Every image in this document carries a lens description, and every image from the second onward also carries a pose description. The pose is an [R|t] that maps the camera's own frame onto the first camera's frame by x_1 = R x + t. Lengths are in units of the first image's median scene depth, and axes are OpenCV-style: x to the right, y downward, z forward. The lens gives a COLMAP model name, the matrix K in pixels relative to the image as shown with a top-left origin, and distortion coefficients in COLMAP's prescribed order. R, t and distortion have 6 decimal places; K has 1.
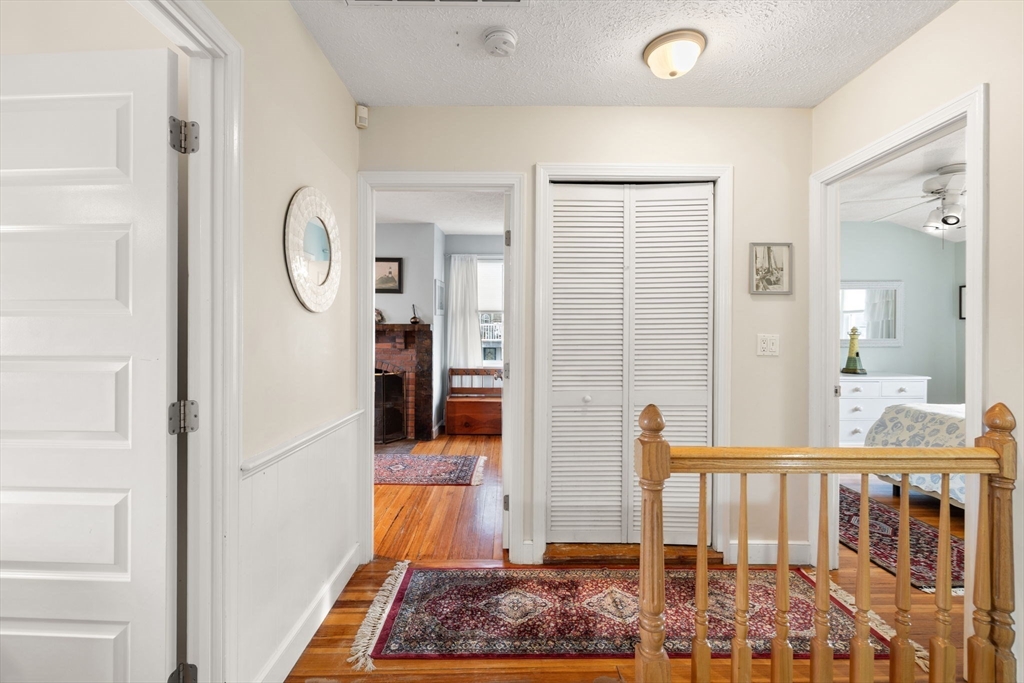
lens RADIAL K [[433.9, 0, 508.5], [0, 433.9, 337.2], [0, 0, 1]] dist [0.000363, 0.000081]
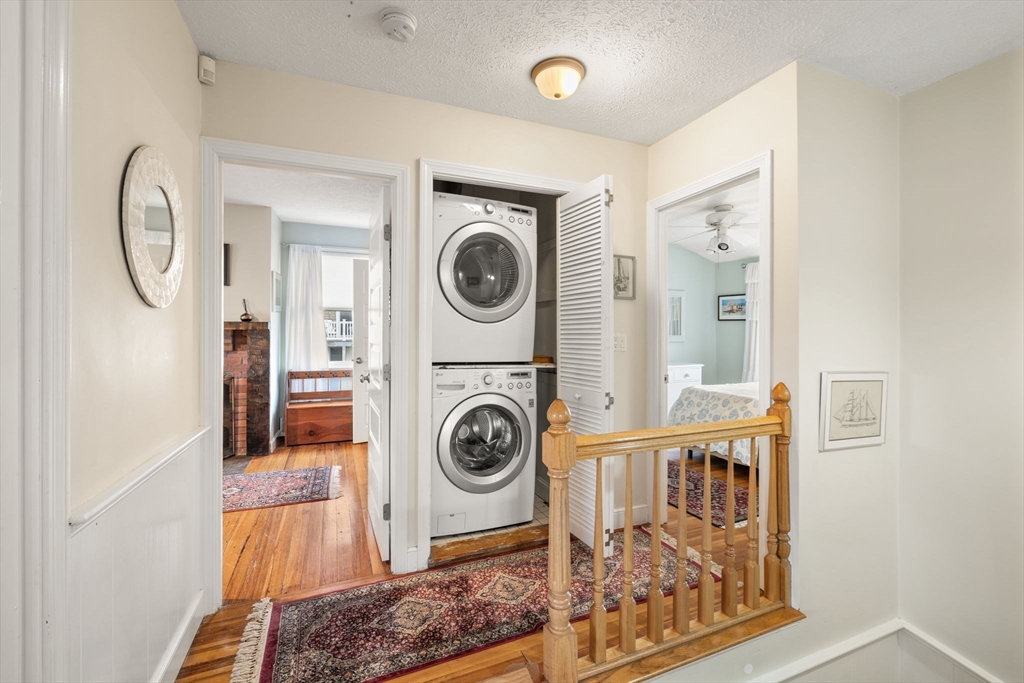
lens RADIAL K [[428.9, 0, 507.5], [0, 428.9, 334.9], [0, 0, 1]] dist [0.000140, -0.000085]
pose [[0.927512, -0.005474, 0.373752, -0.105400], [0.005708, 0.999984, 0.000481, -0.003496], [-0.373749, 0.001688, 0.927528, 0.032368]]
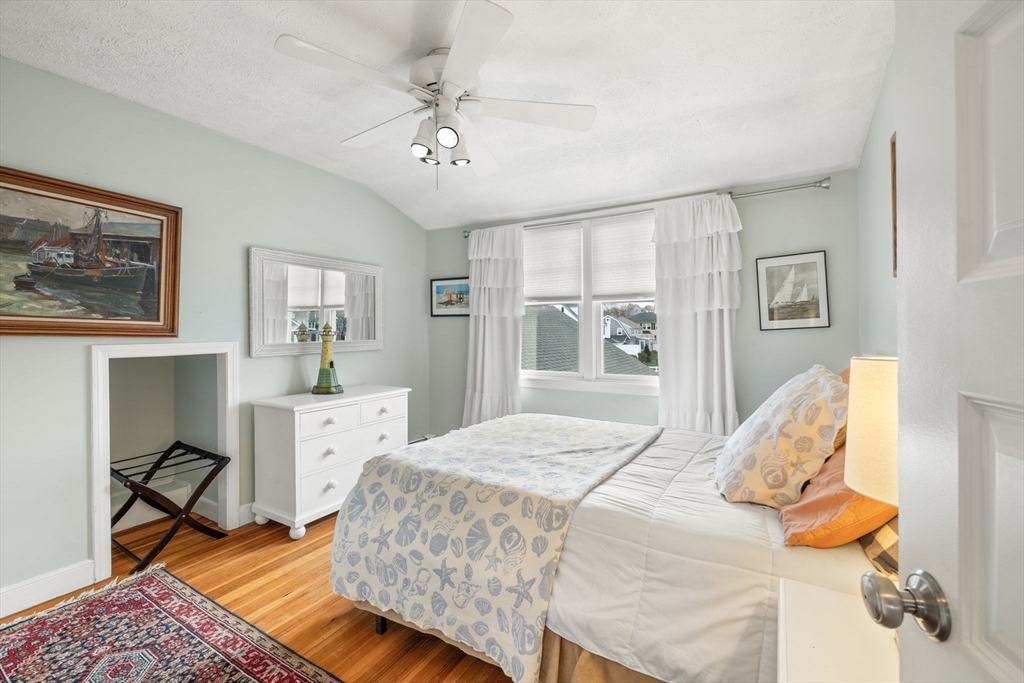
lens RADIAL K [[428.9, 0, 507.5], [0, 428.9, 334.9], [0, 0, 1]] dist [0.000140, -0.000085]
pose [[0.515114, -0.006713, 0.857095, 0.680232], [0.012982, 0.999916, 0.000030, -0.004487], [-0.857023, 0.011111, 0.515158, 0.767831]]
